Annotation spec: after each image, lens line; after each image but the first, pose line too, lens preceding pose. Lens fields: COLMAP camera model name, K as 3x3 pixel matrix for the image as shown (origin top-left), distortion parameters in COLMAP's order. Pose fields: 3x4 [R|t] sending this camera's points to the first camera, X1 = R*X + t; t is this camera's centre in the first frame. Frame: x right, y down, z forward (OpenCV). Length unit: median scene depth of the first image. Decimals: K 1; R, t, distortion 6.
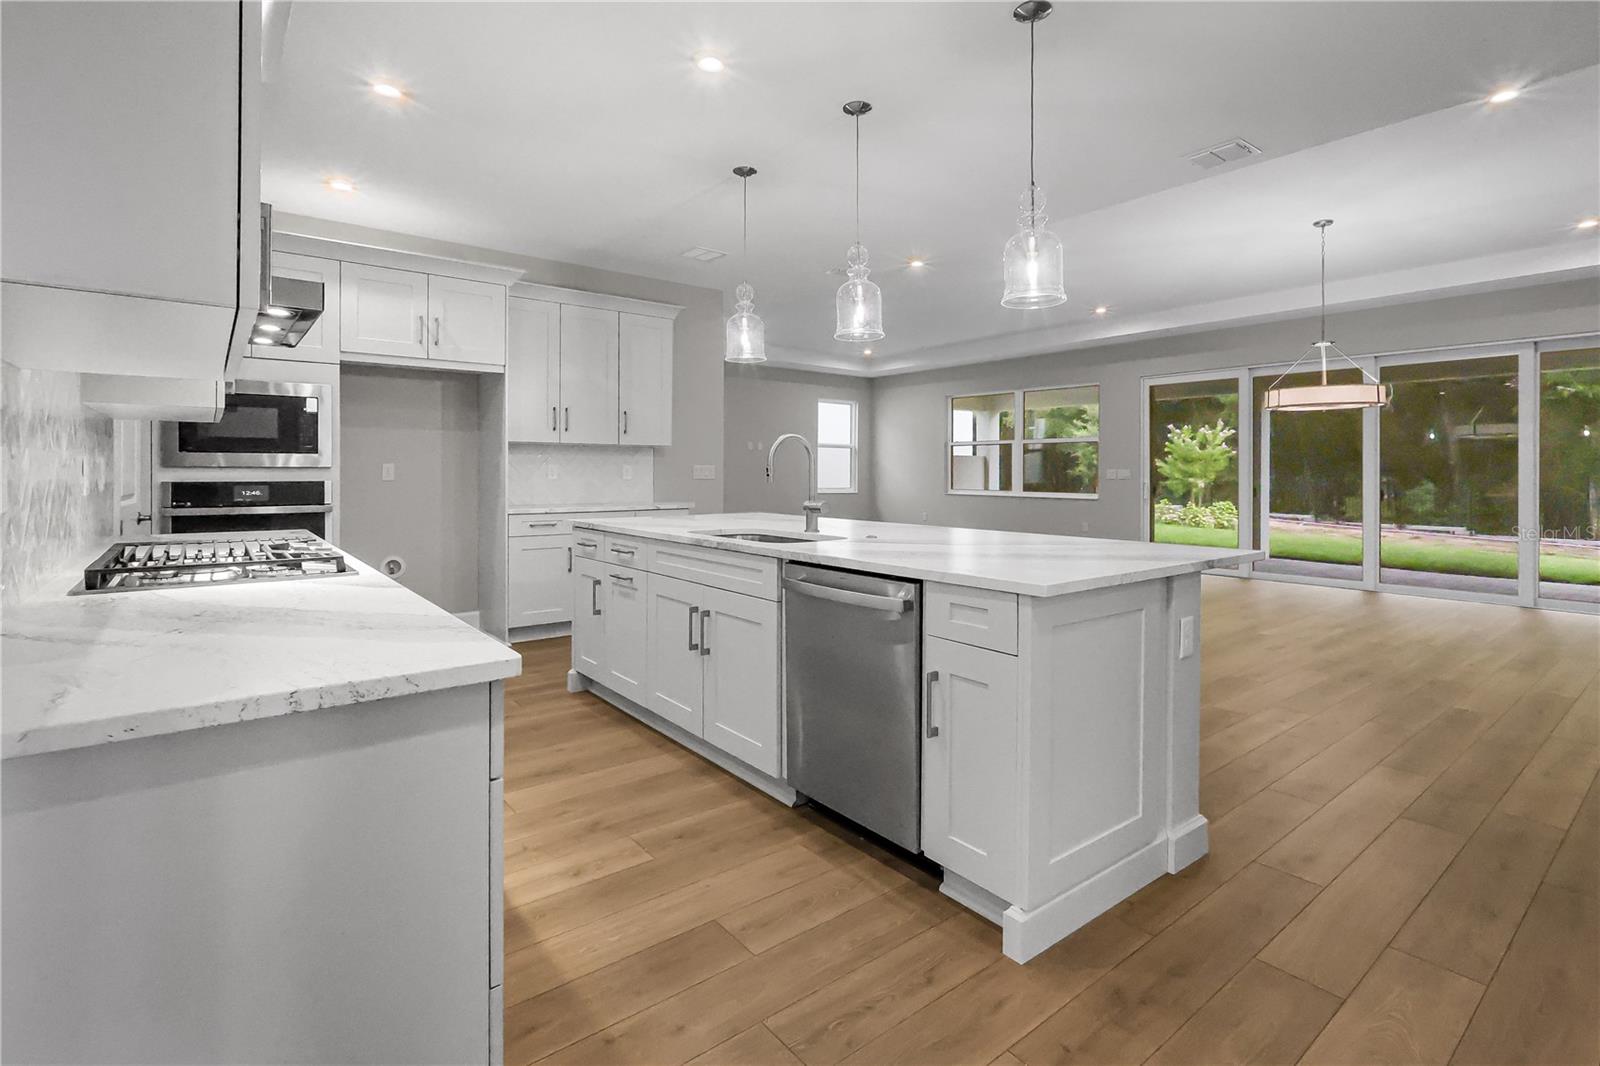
lens RADIAL K [[765.5, 0, 873.3], [0, 765.5, 475.4], [0, 0, 1]] dist [-0.009374, 0.002335]
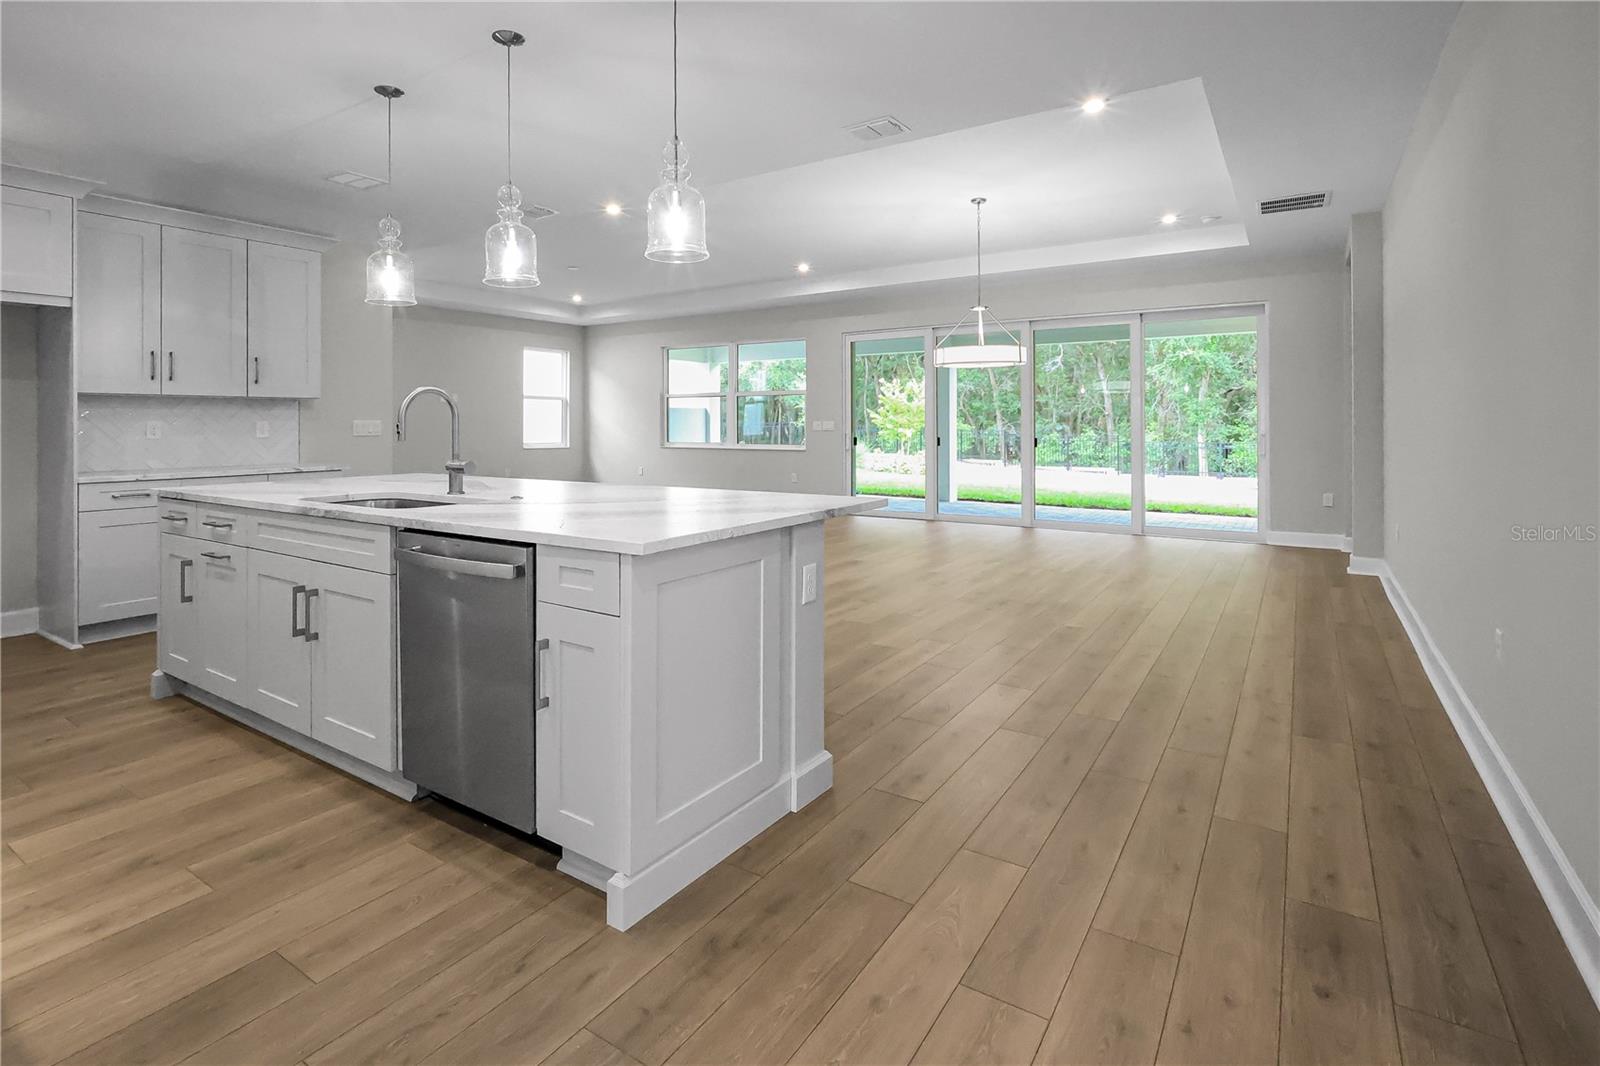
lens RADIAL K [[765.5, 0, 857.3], [0, 765.5, 423.1], [0, 0, 1]] dist [-0.009374, 0.002335]
pose [[0.951505, -0.008018, 0.307527, 0.102848], [0.009551, 0.999948, -0.003482, -0.003242], [-0.307484, 0.006250, 0.951533, -0.015723]]
